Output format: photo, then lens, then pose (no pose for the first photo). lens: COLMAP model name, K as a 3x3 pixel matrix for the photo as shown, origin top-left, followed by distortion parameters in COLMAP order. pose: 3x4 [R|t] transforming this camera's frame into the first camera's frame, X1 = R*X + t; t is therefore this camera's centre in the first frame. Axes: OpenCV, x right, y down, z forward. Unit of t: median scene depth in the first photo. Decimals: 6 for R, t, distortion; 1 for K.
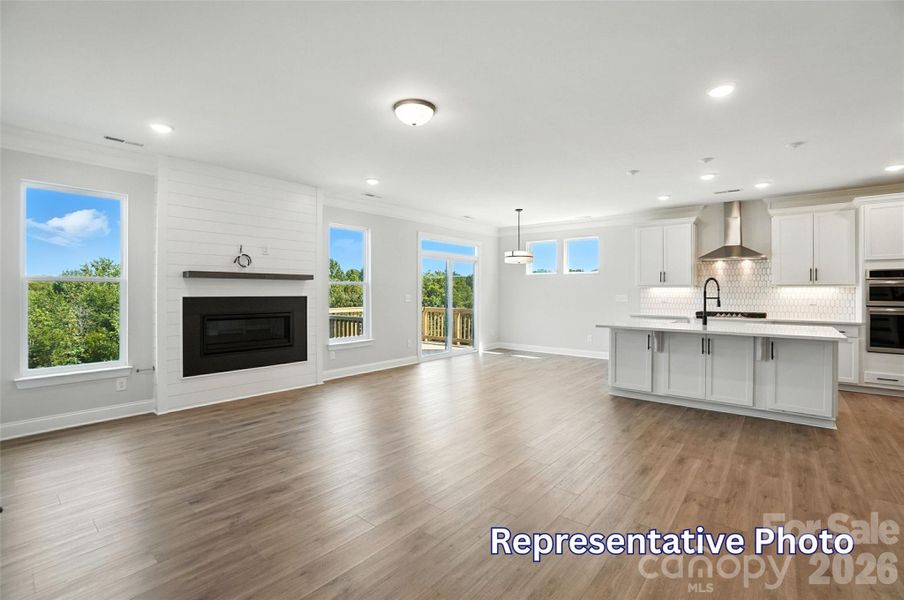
lens RADIAL K [[401.8, 0, 450.9], [0, 401.8, 294.3], [0, 0, 1]] dist [-0.068034, 0.023337]
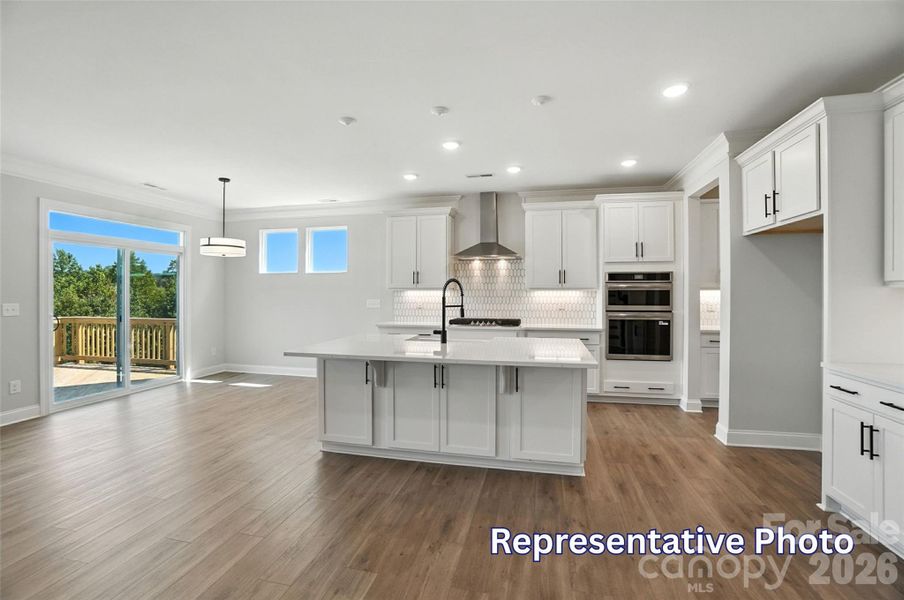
lens RADIAL K [[401.8, 0, 450.9], [0, 401.8, 294.3], [0, 0, 1]] dist [-0.068034, 0.023337]
pose [[0.886767, -0.004826, 0.462192, 0.269453], [0.005522, 0.999985, -0.000152, -0.011188], [-0.462184, 0.002687, 0.886780, 0.280955]]
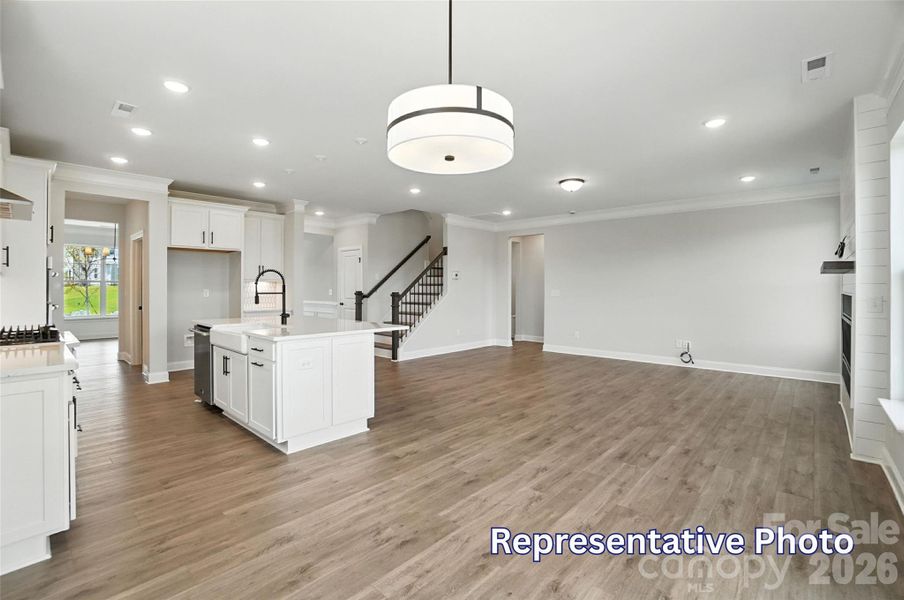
lens RADIAL K [[401.8, 0, 450.9], [0, 401.8, 294.3], [0, 0, 1]] dist [-0.068034, 0.023337]
pose [[-0.999131, -0.006844, 0.041122, 0.211424], [-0.005857, 0.999693, 0.024067, -0.009225], [-0.041274, 0.023805, -0.998864, 1.598640]]
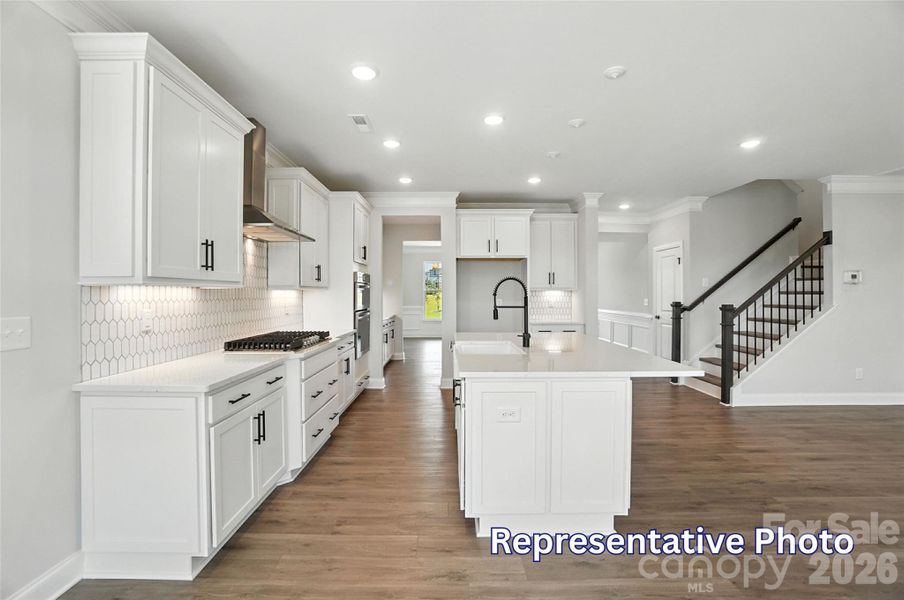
lens RADIAL K [[401.8, 0, 450.9], [0, 401.8, 294.3], [0, 0, 1]] dist [-0.068034, 0.023337]
pose [[-0.646842, -0.004035, 0.762613, 0.180352], [0.003253, 0.999962, 0.008050, -0.015174], [-0.762617, 0.007687, -0.646805, 1.325240]]
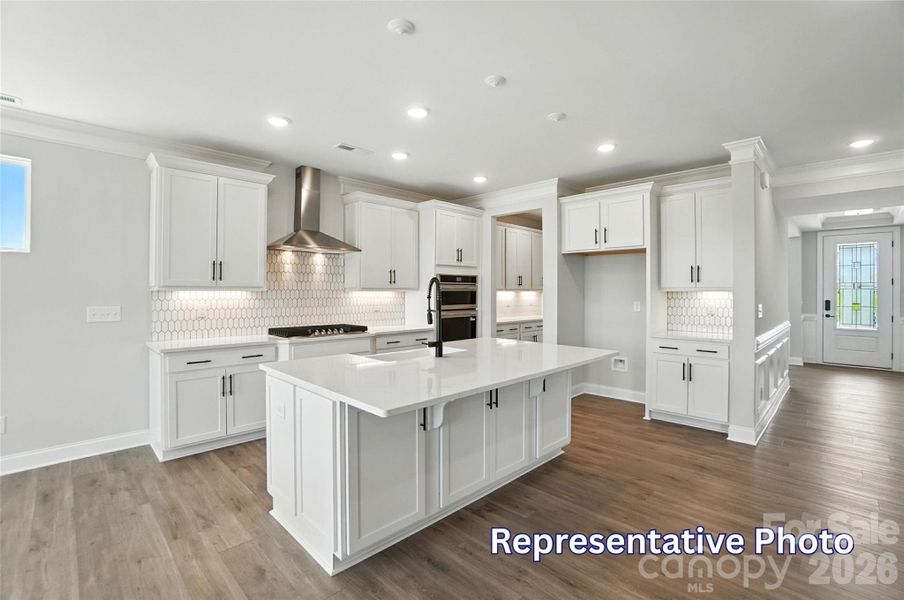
lens RADIAL K [[401.8, 0, 450.9], [0, 401.8, 294.3], [0, 0, 1]] dist [-0.068034, 0.023337]
pose [[0.081581, -0.008026, 0.996634, 0.040716], [0.004969, 0.999958, 0.007646, -0.017892], [-0.996654, 0.004329, 0.081617, 0.801890]]
